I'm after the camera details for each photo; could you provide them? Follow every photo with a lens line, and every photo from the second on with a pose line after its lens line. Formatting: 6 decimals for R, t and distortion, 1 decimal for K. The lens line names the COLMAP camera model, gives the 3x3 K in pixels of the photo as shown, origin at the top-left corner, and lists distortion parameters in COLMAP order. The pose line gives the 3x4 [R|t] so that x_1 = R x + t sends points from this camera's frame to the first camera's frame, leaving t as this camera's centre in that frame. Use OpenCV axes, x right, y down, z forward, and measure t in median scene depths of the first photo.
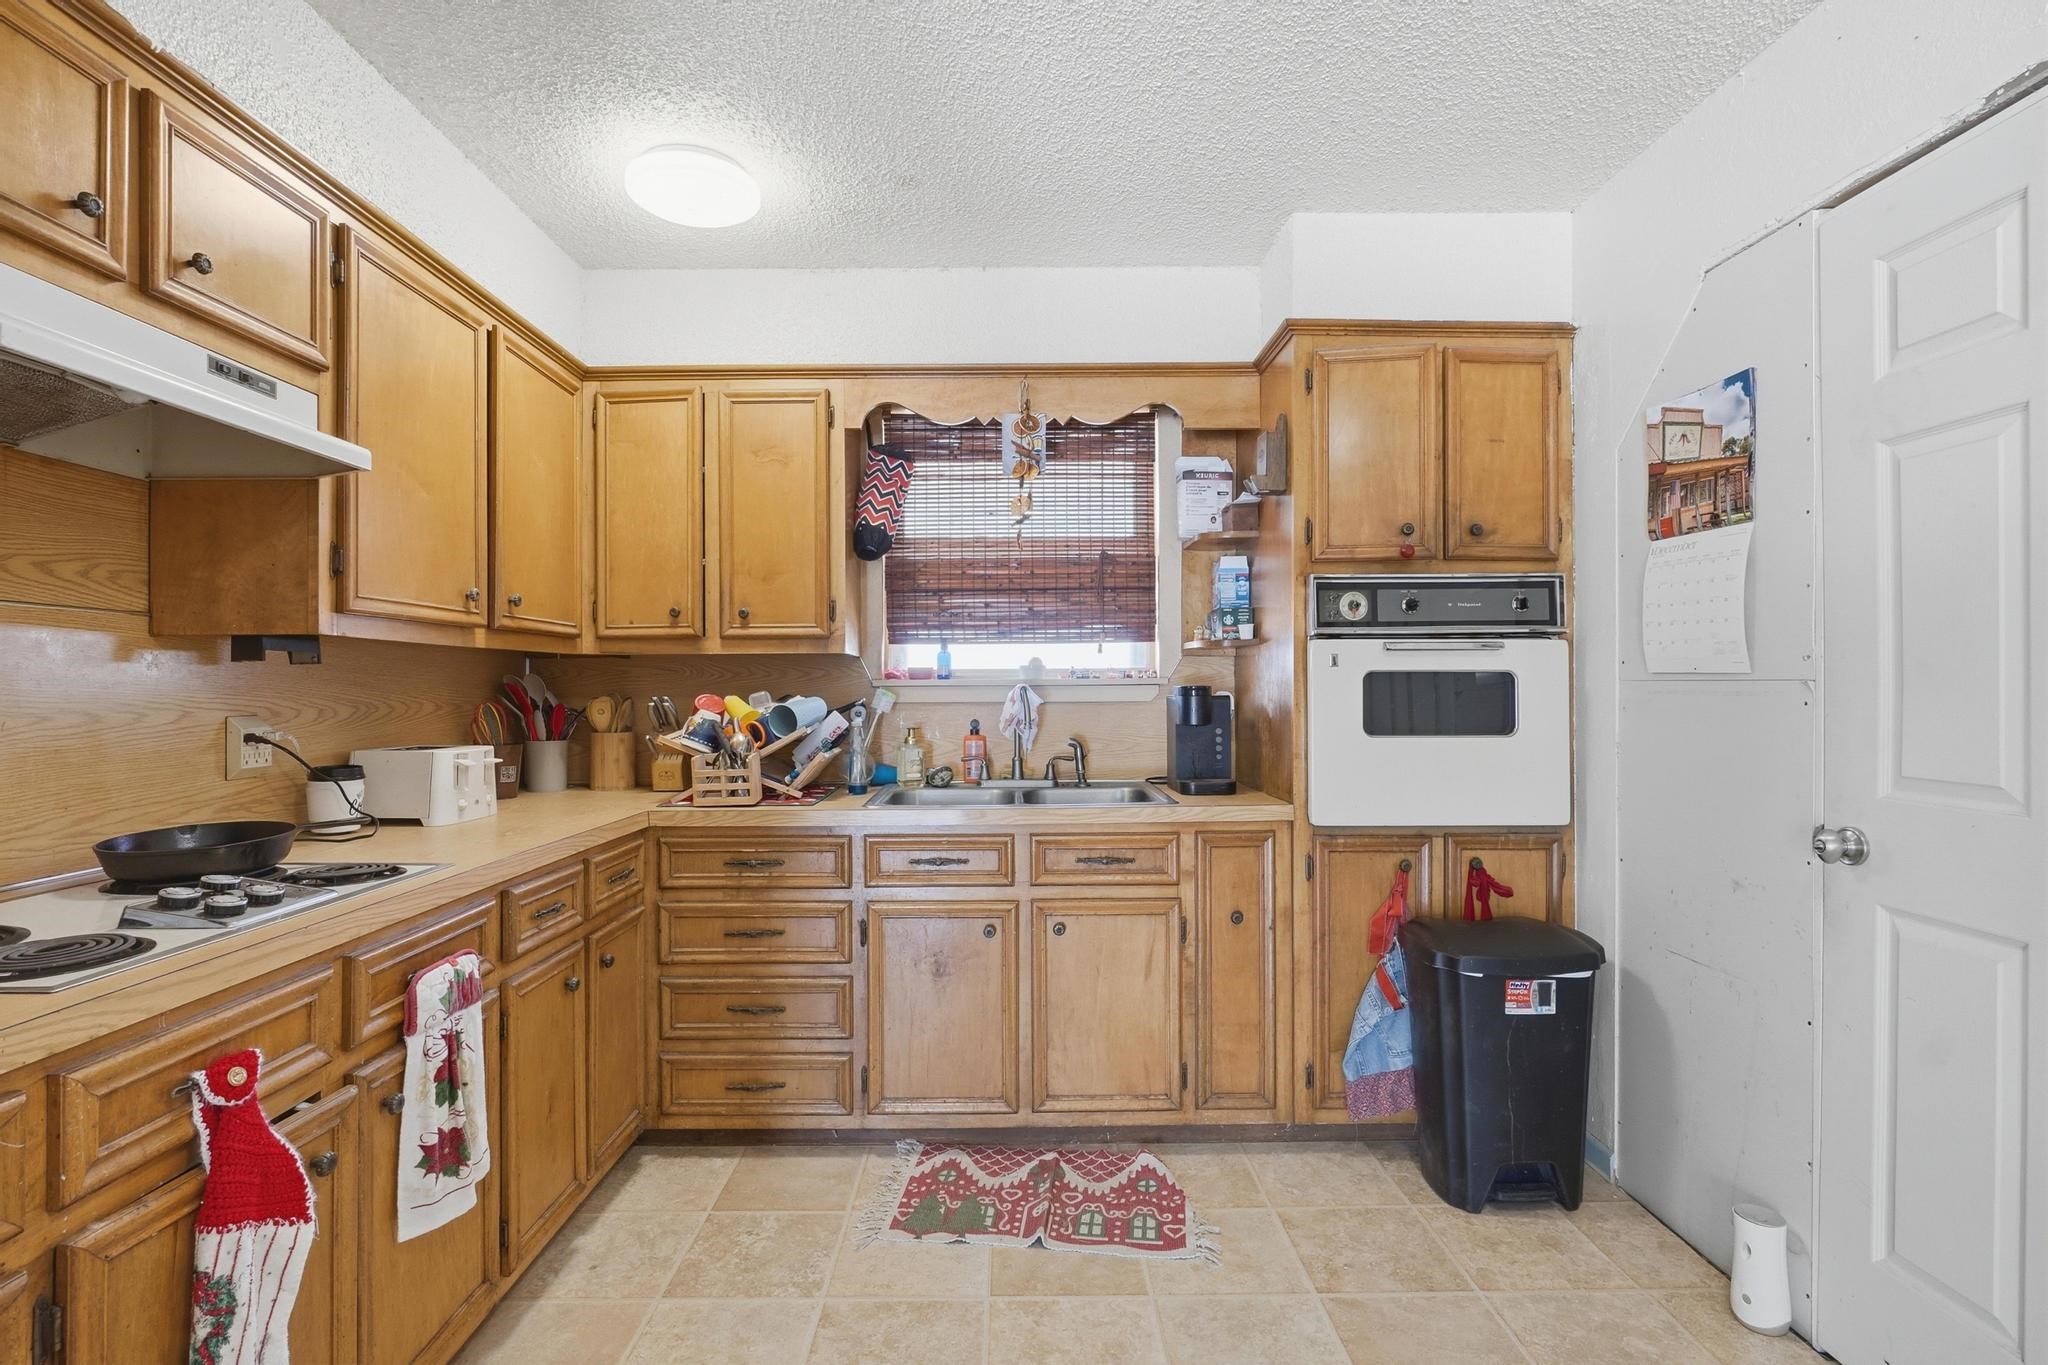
lens RADIAL K [[971.9, 0, 1019.3], [0, 971.9, 677.0], [0, 0, 1]] dist [-0.000083, 0.000176]
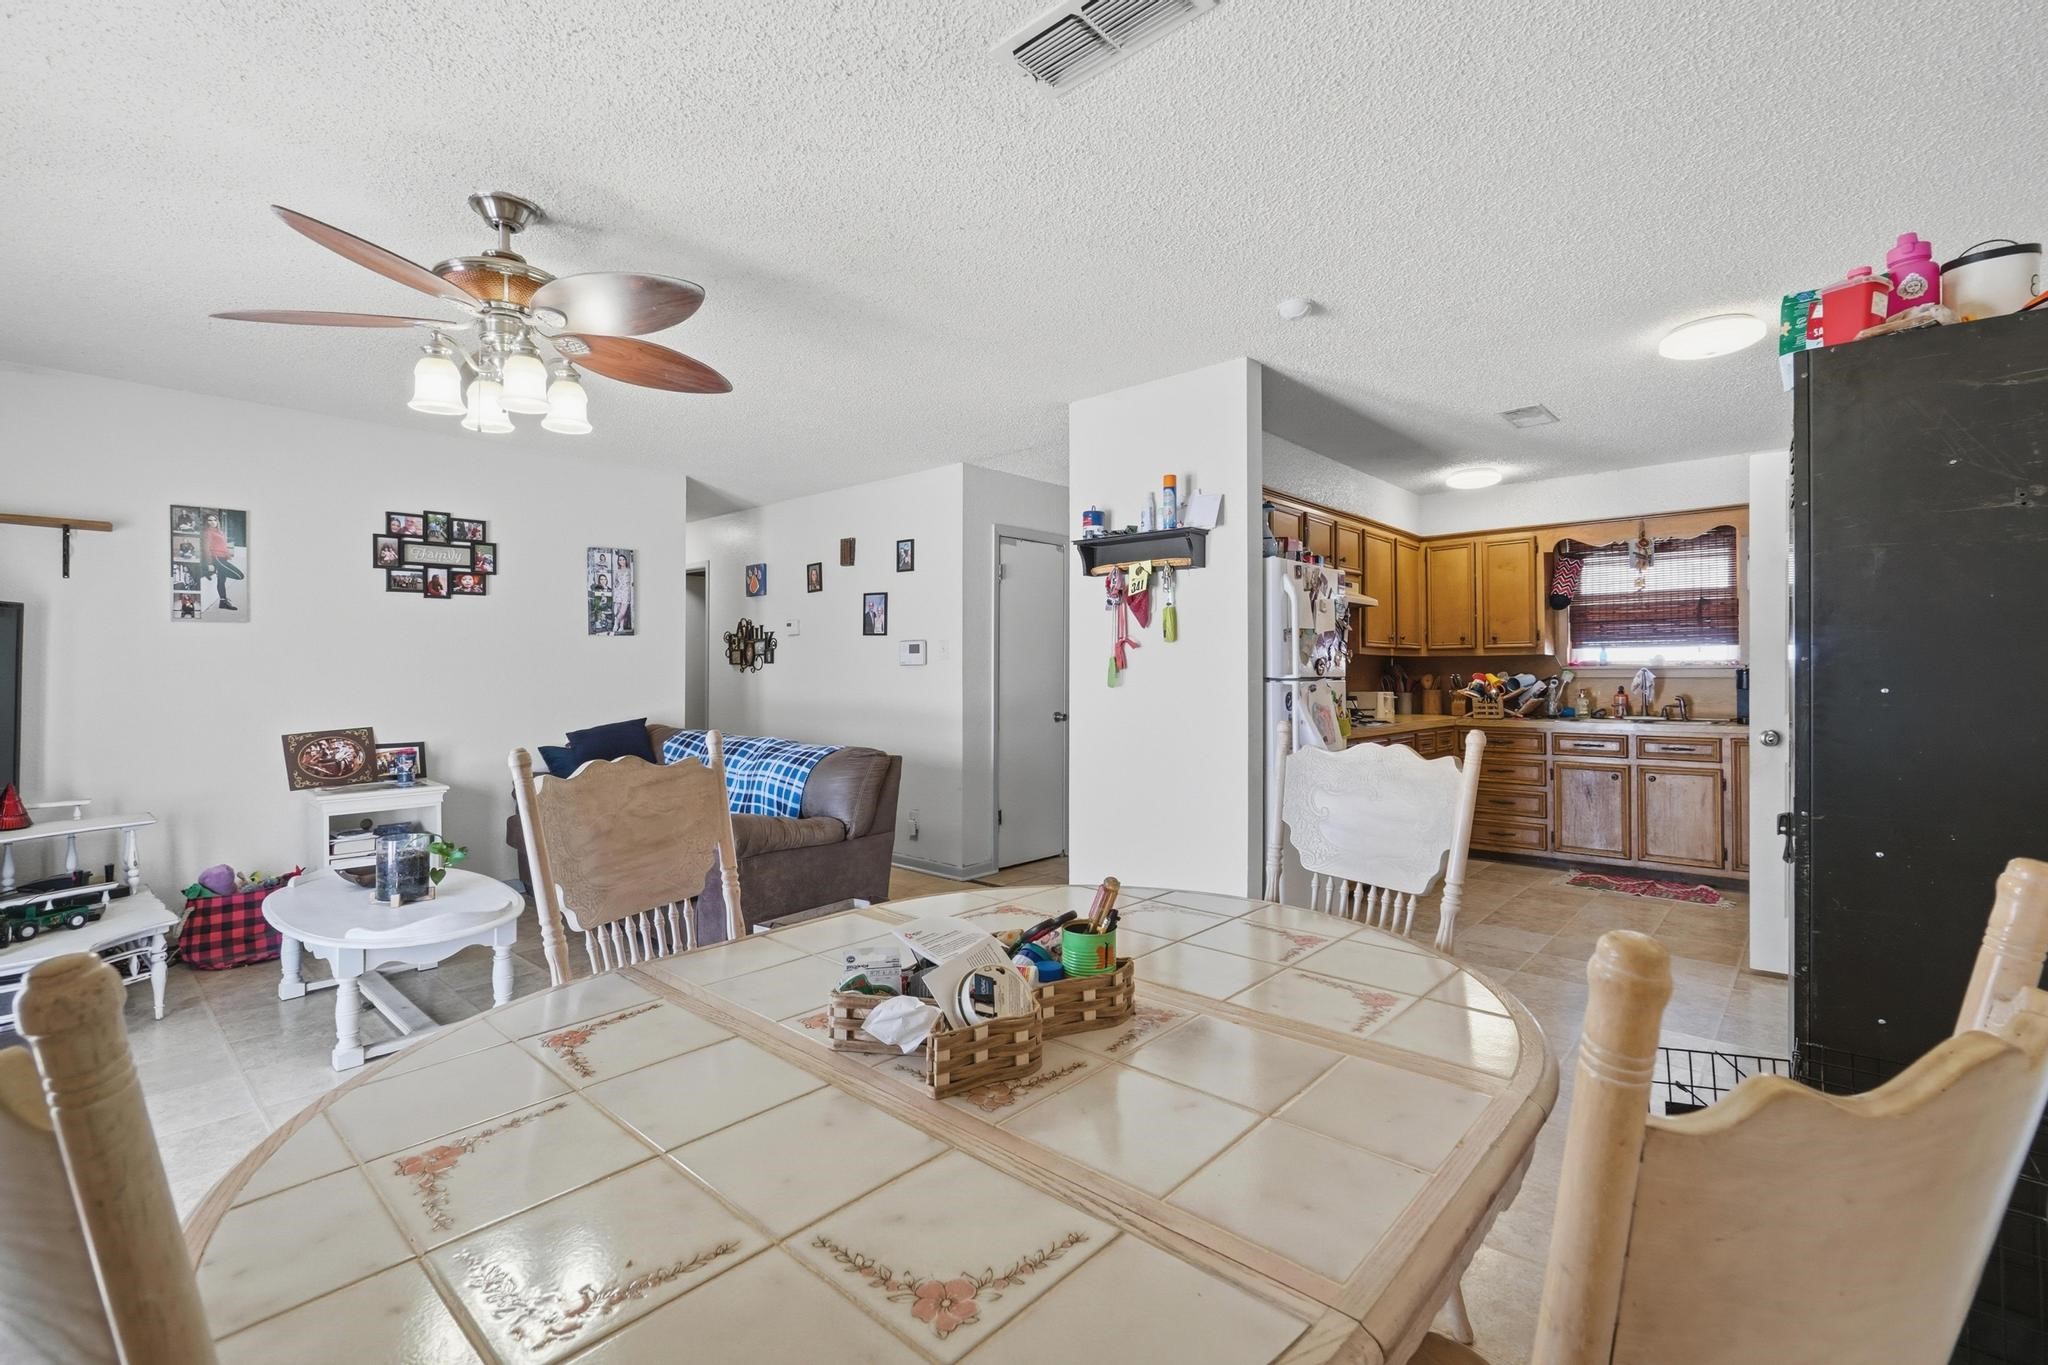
lens RADIAL K [[886.6, 0, 1025.2], [0, 886.6, 666.5], [0, 0, 1]] dist [0.001563, -0.000237]
pose [[0.728987, -0.005076, -0.684509, 0.340226], [0.009864, 0.999947, 0.003089, -0.014860], [0.684457, -0.009004, 0.728998, -1.281338]]
